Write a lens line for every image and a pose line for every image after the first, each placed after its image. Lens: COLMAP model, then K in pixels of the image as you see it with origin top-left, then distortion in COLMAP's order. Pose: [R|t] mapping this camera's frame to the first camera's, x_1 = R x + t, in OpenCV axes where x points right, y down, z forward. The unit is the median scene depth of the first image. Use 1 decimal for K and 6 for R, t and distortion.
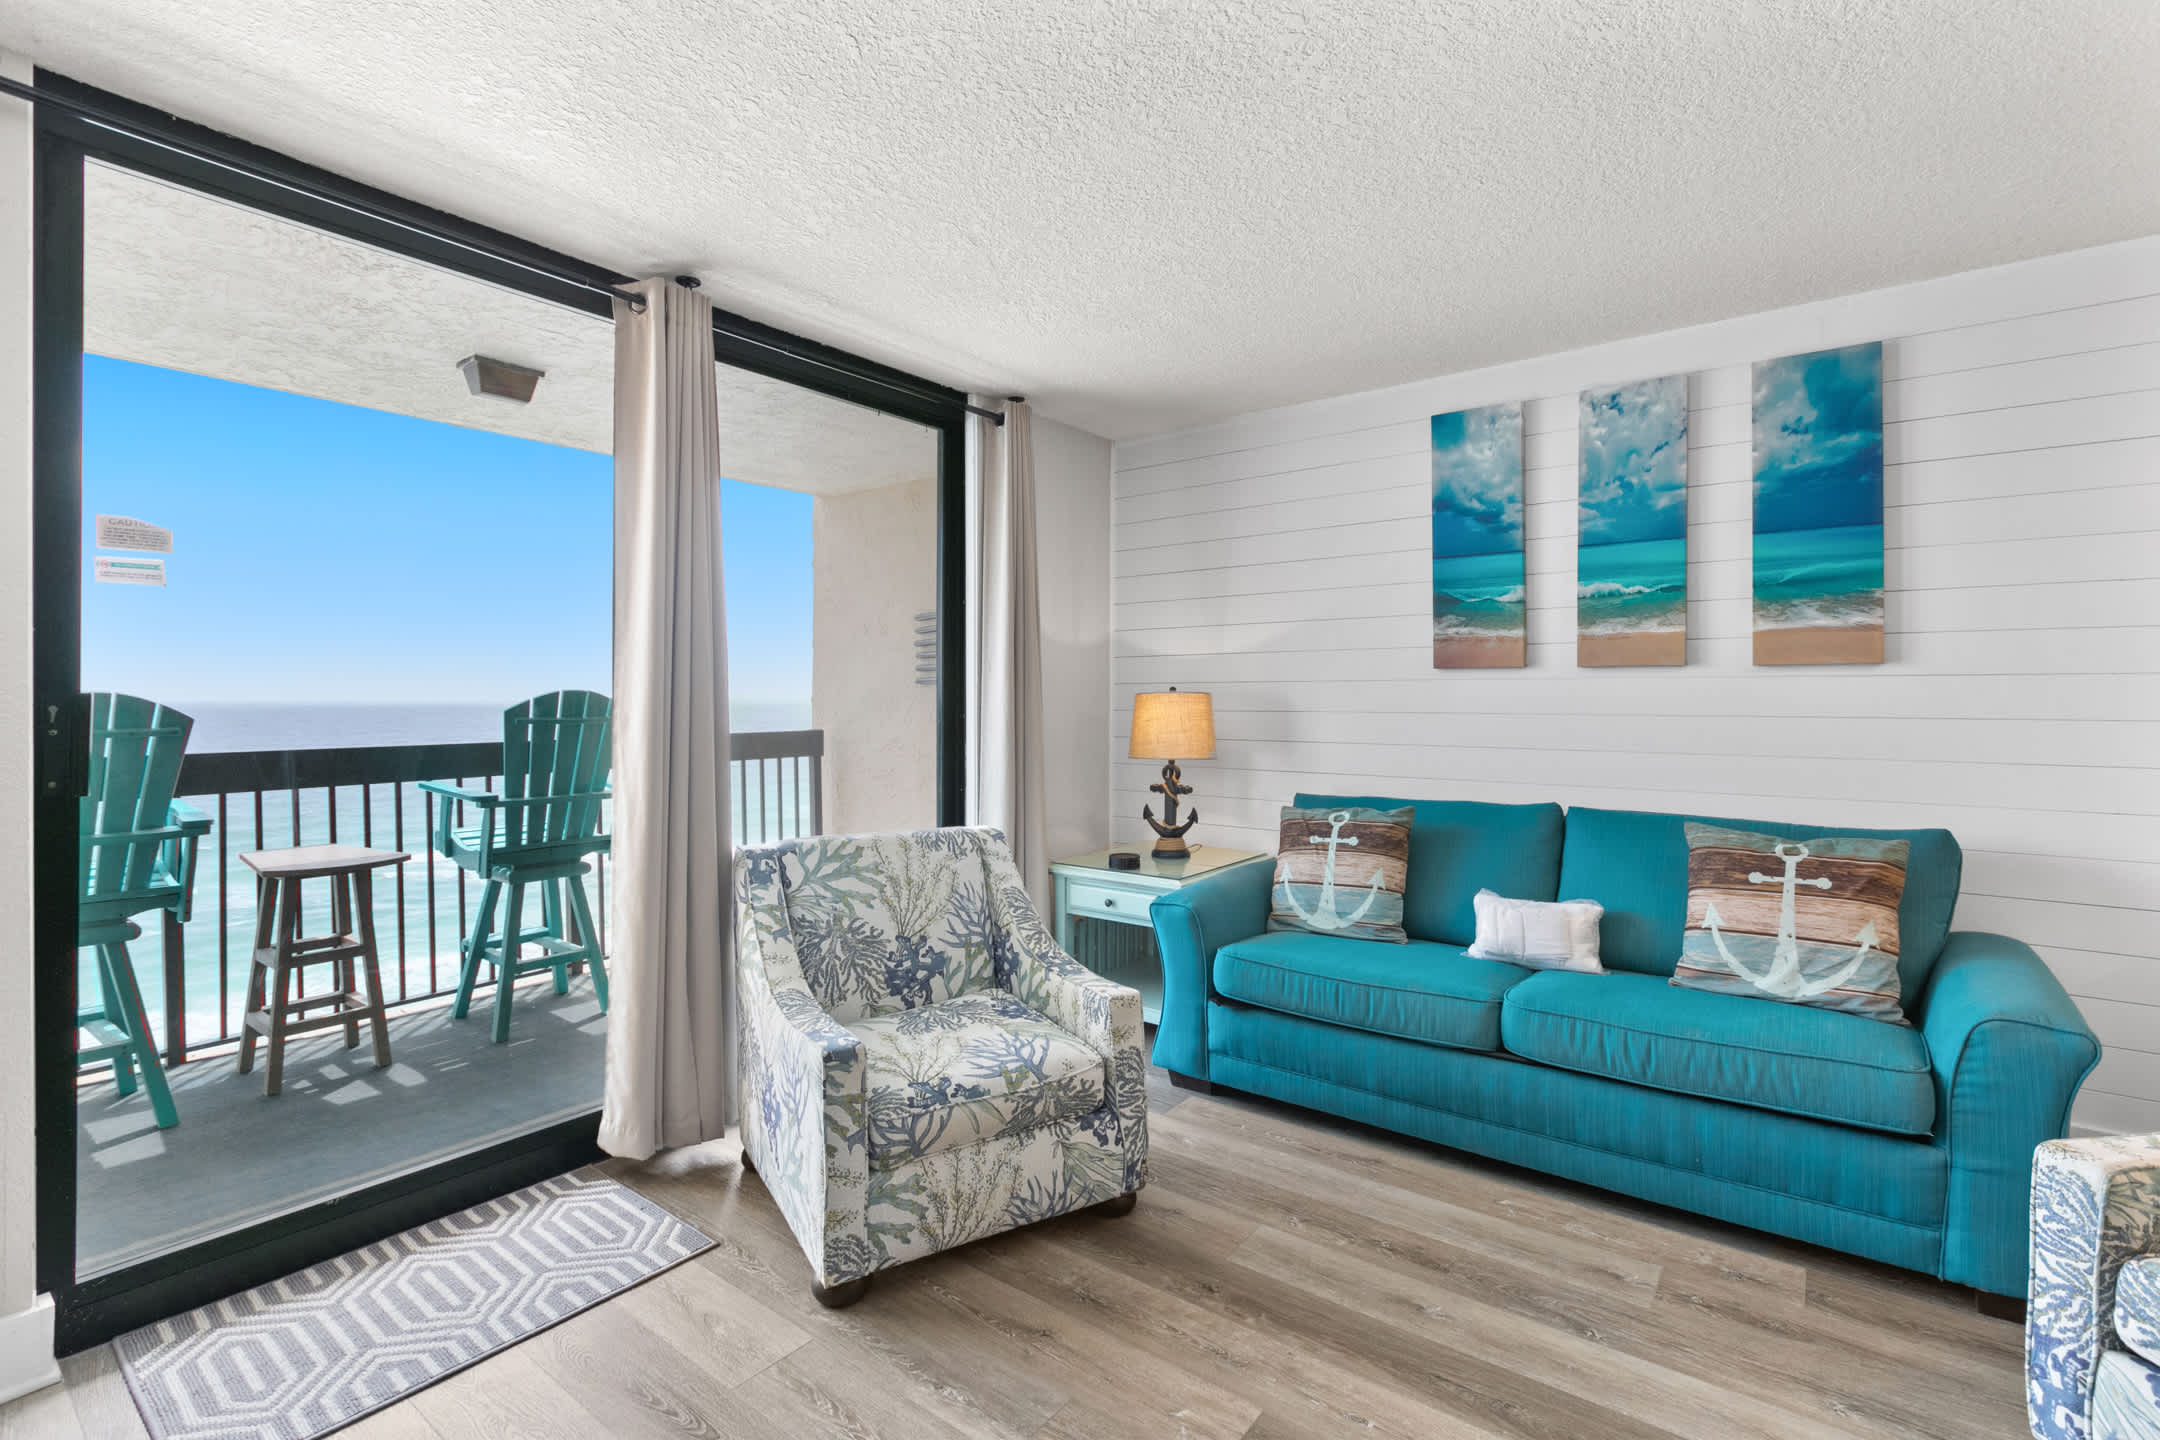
lens RADIAL K [[981.8, 0, 1066.8], [0, 981.8, 687.7], [0, 0, 1]] dist [0.003440, 0.000314]
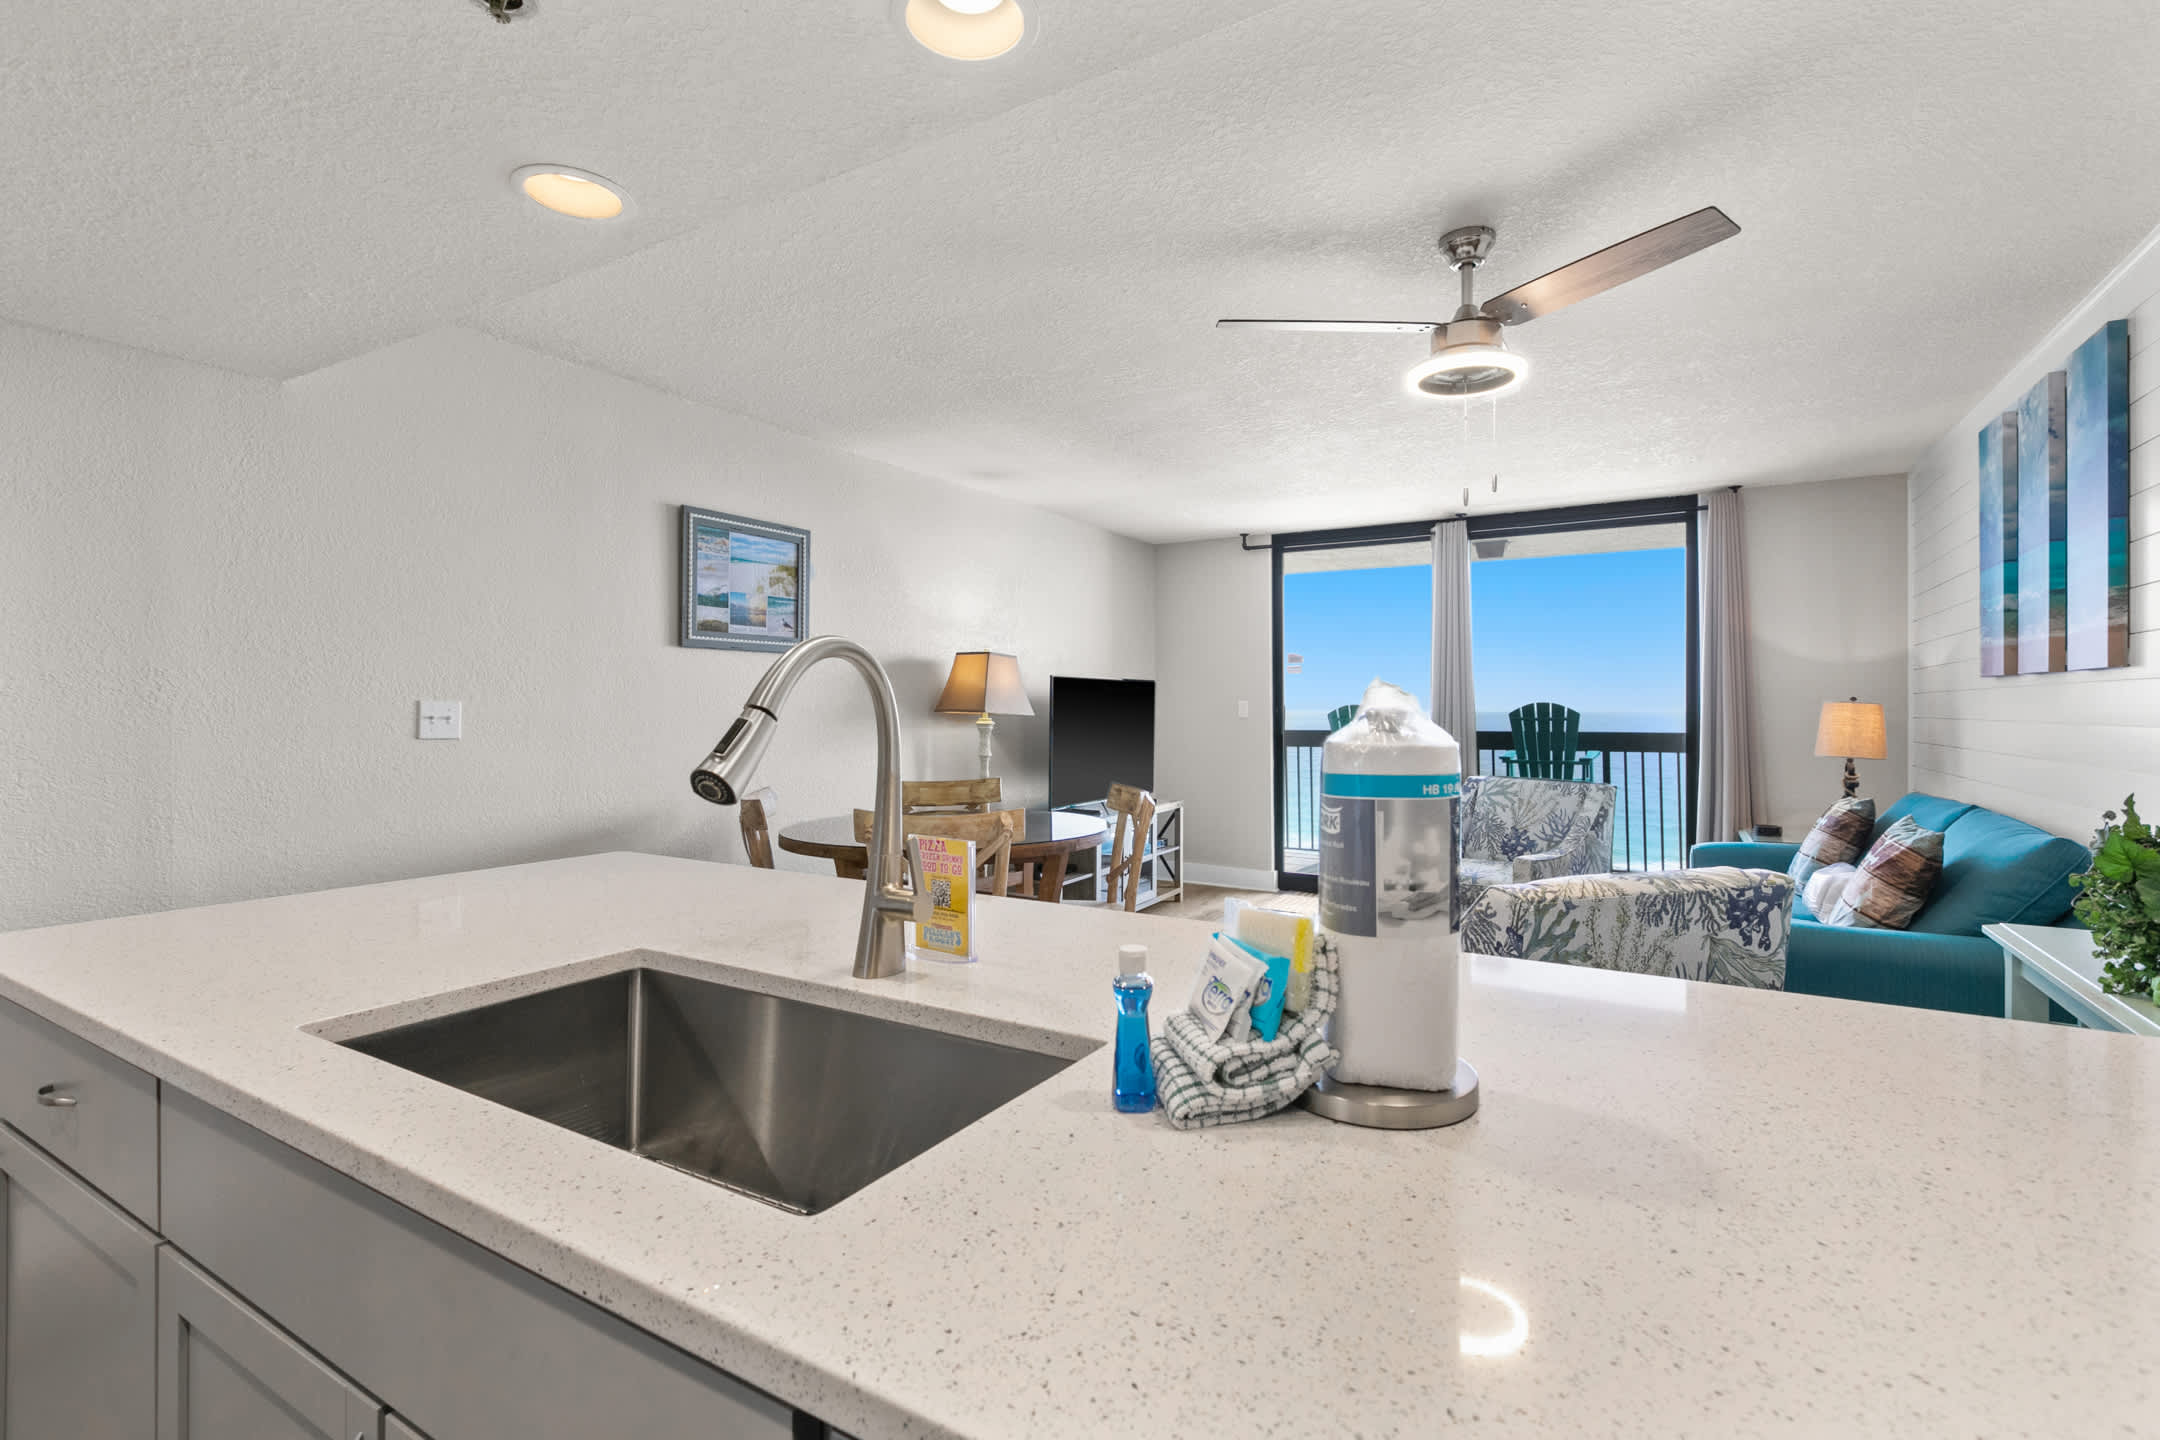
lens RADIAL K [[977.1, 0, 1095.3], [0, 977.1, 716.1], [0, 0, 1]] dist [-0.004200, 0.000709]
pose [[0.125359, 0.007872, -0.992080, 1.479867], [0.011045, 0.999895, 0.009329, 0.001591], [0.992050, -0.012127, 0.125259, -0.067864]]
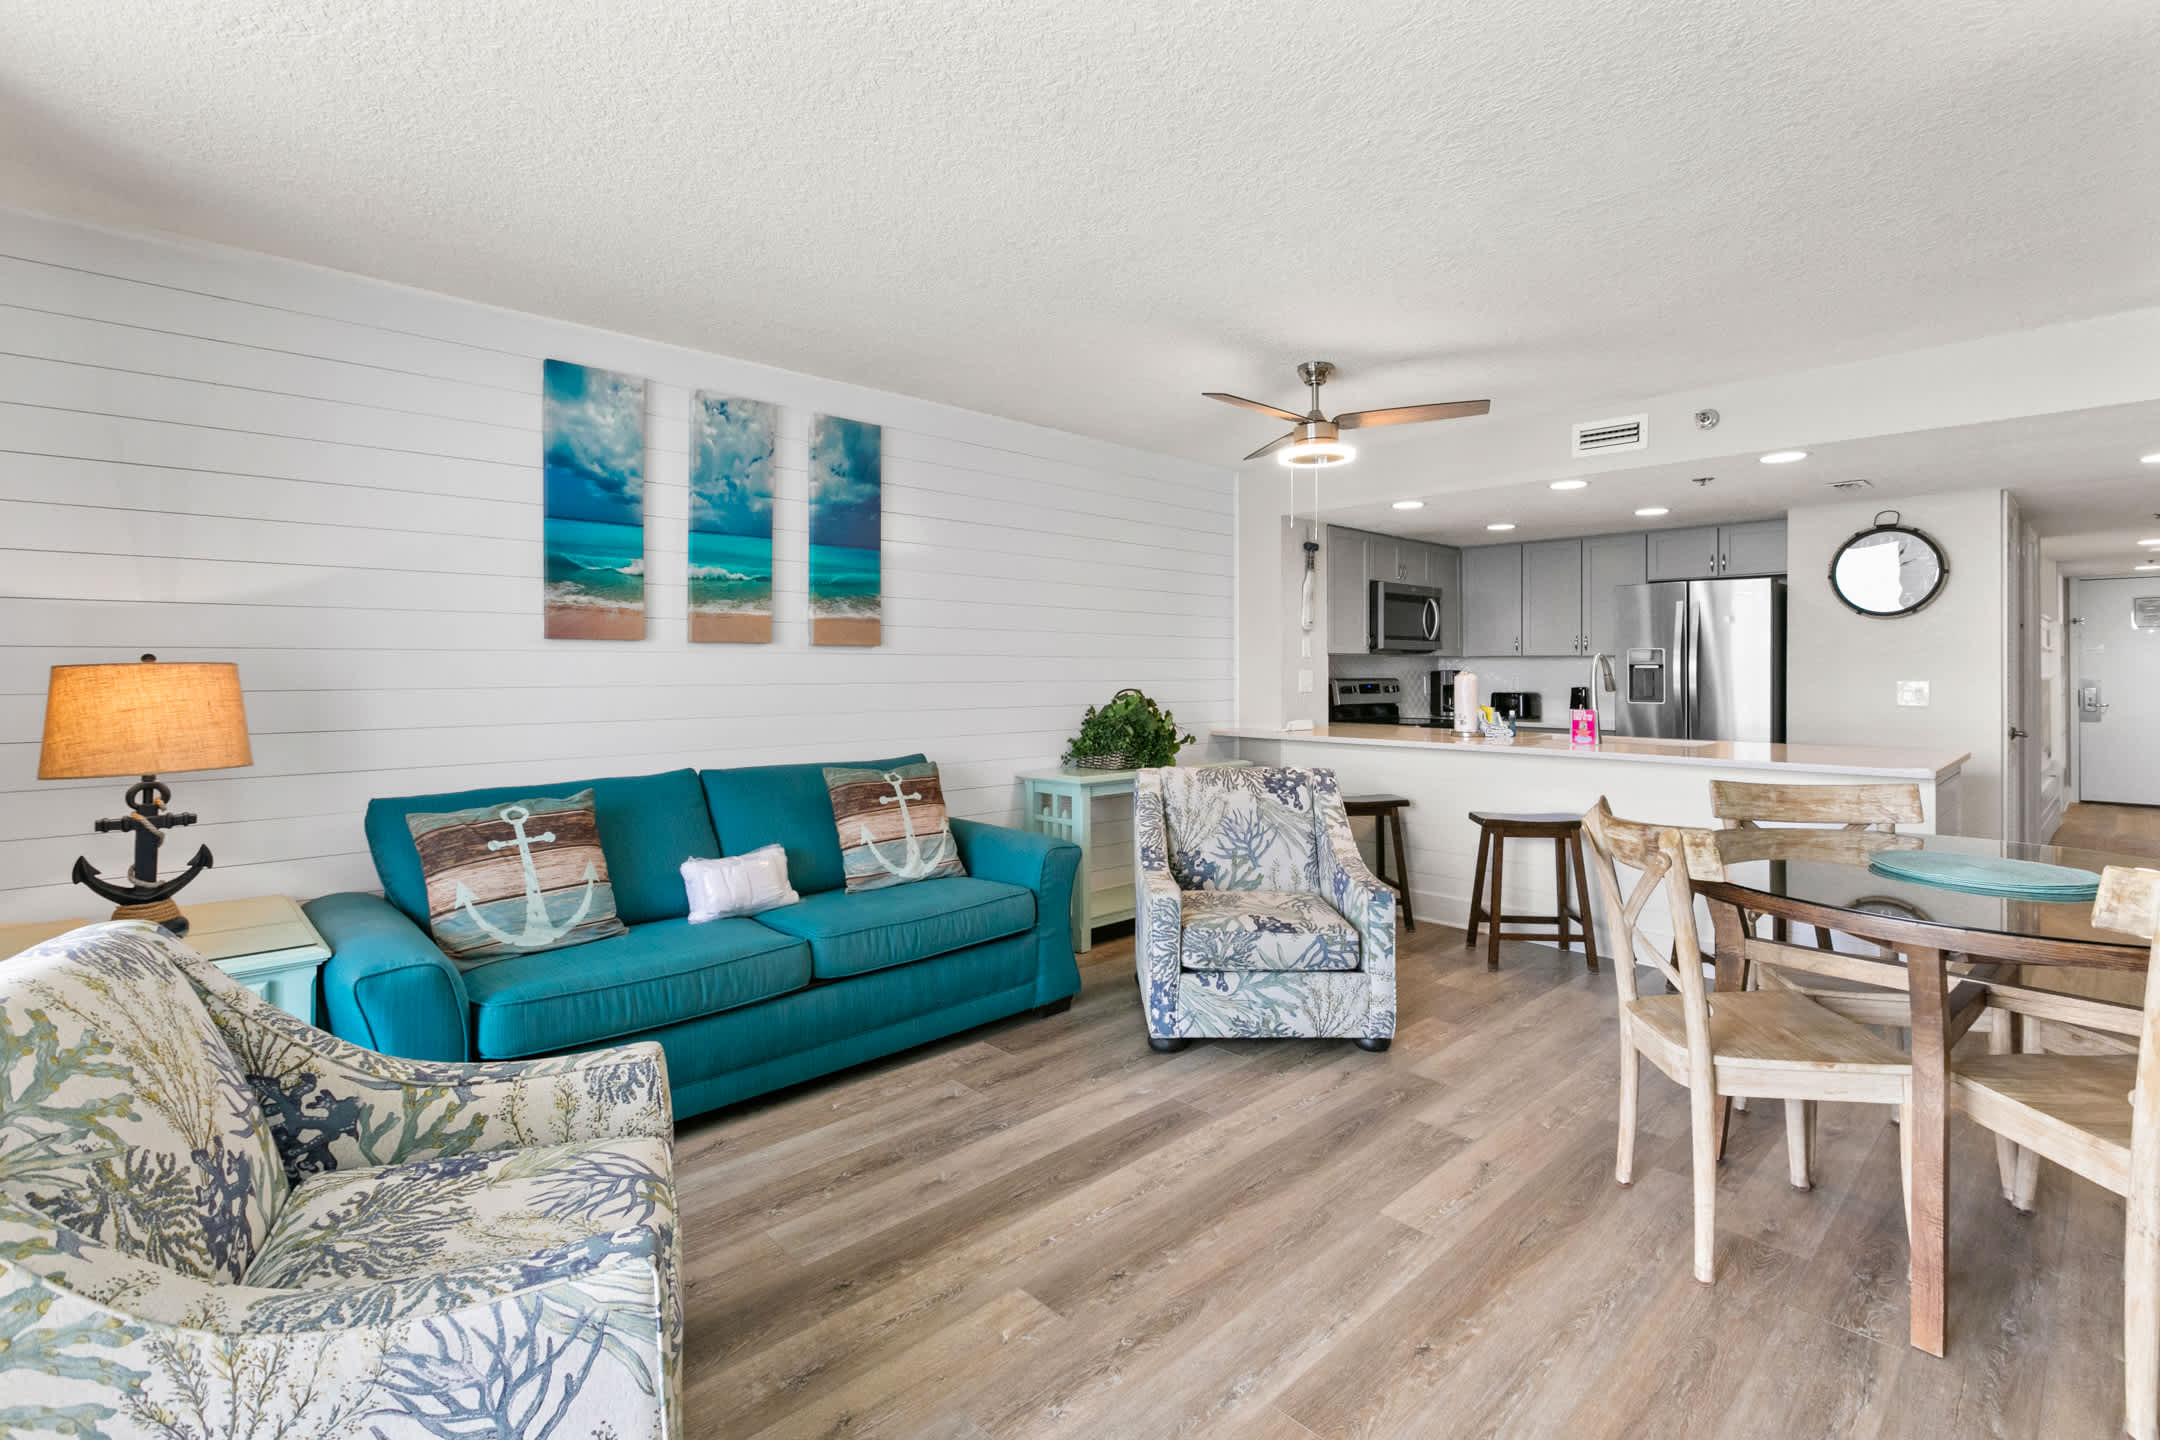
lens RADIAL K [[998.5, 0, 1102.0], [0, 998.5, 657.4], [0, 0, 1]] dist [0.003088, 0.001133]
pose [[0.138445, 0.010779, 0.990312, -0.541717], [-0.007950, 0.999921, -0.009772, 0.003717], [-0.990338, -0.006520, 0.138519, 0.423348]]
